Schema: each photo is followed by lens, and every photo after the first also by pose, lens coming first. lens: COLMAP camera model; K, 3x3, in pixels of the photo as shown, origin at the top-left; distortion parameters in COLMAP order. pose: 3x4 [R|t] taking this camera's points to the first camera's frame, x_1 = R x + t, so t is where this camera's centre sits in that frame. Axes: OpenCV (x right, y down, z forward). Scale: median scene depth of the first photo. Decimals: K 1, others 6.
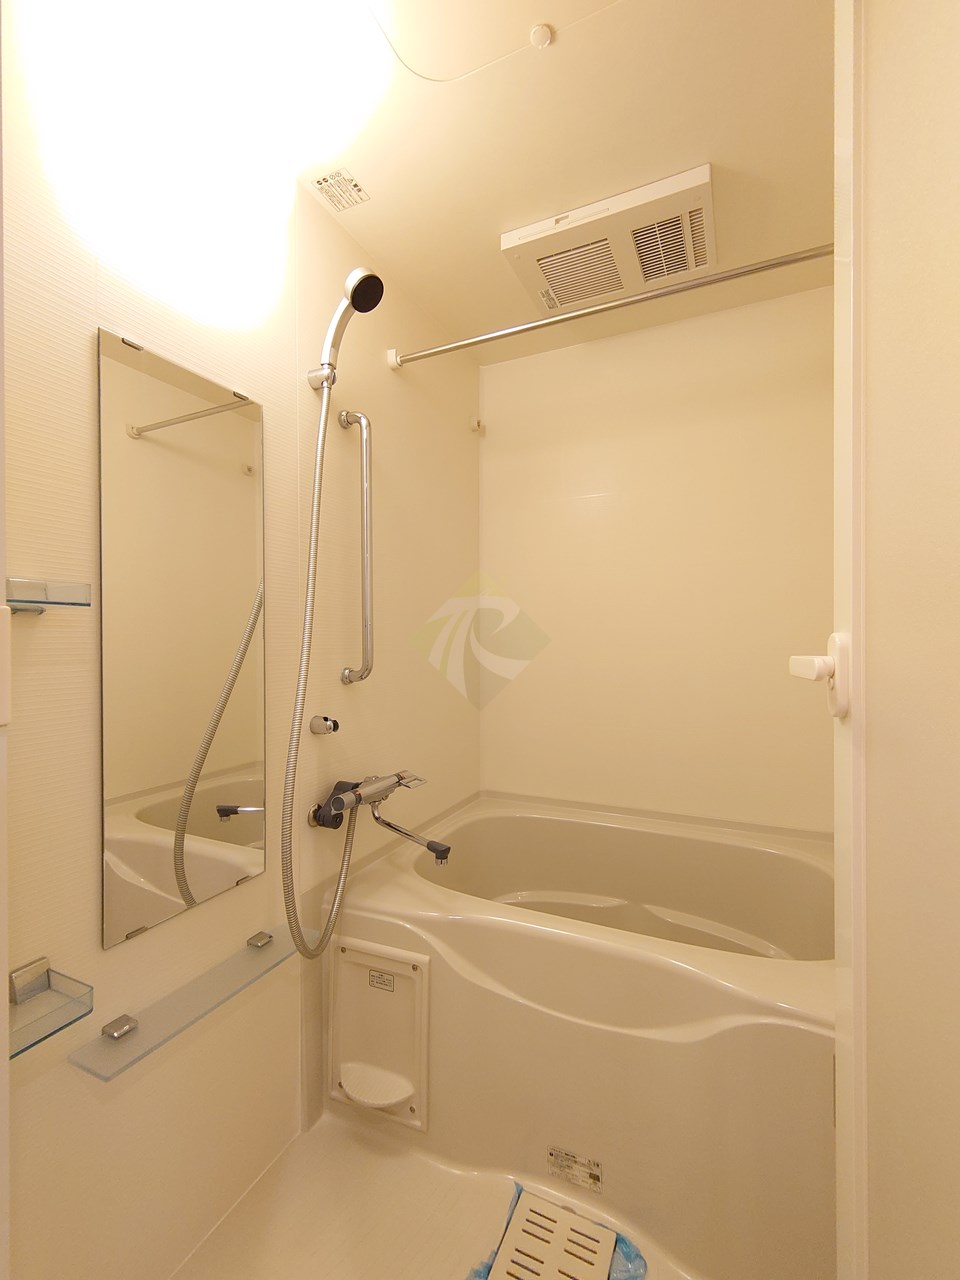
lens RADIAL K [[548.5, 0, 489.1], [0, 548.5, 637.9], [0, 0, 1]] dist [0.003387, -0.001313]
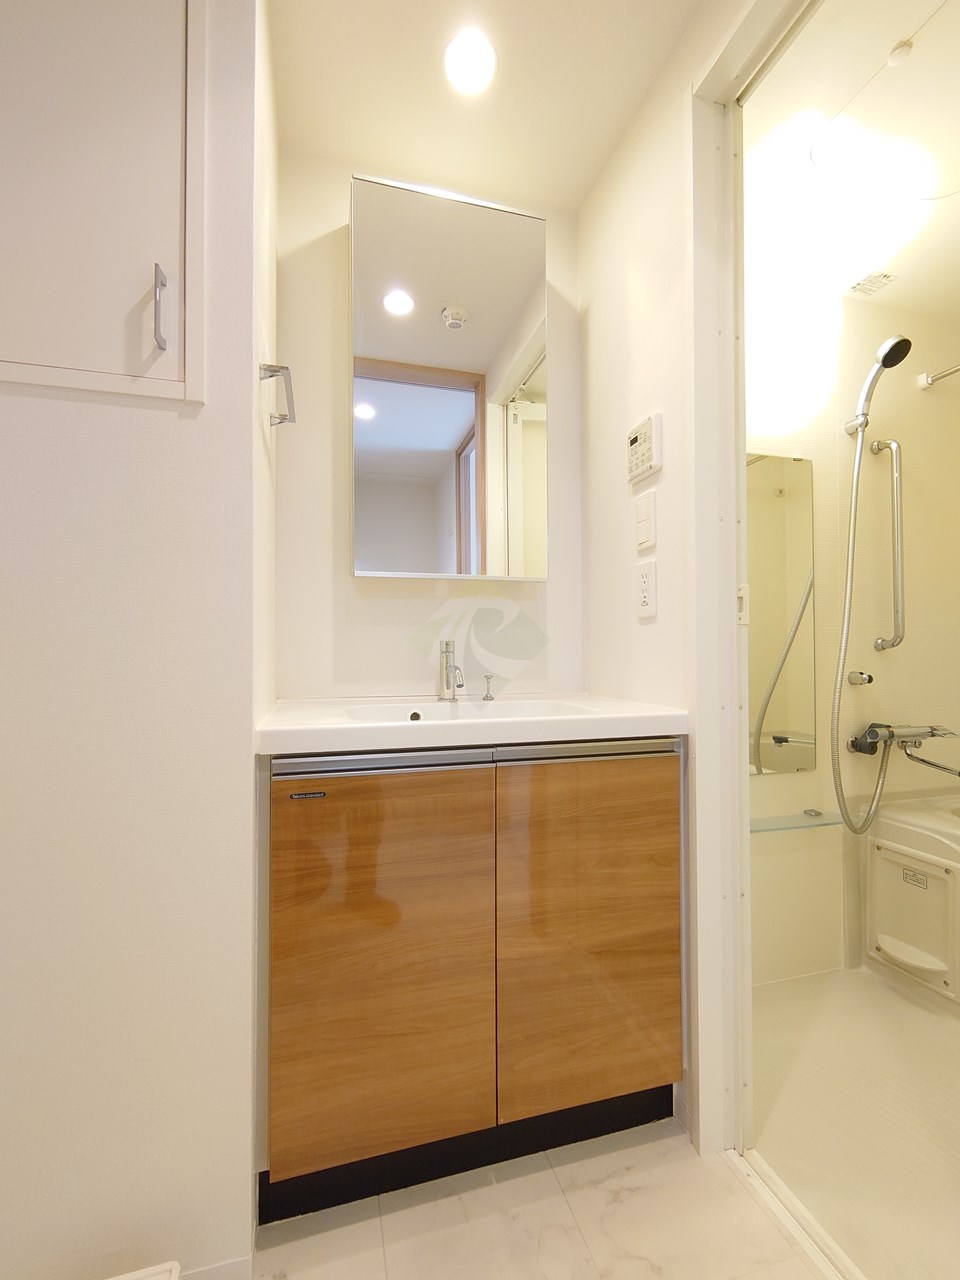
lens RADIAL K [[548.5, 0, 479.7], [0, 548.5, 639.2], [0, 0, 1]] dist [0.003387, -0.001313]
pose [[0.645107, -0.008921, -0.764040, 0.131642], [-0.000084, 0.999931, -0.011746, 0.077257], [0.764092, 0.007642, 0.645061, -0.599264]]
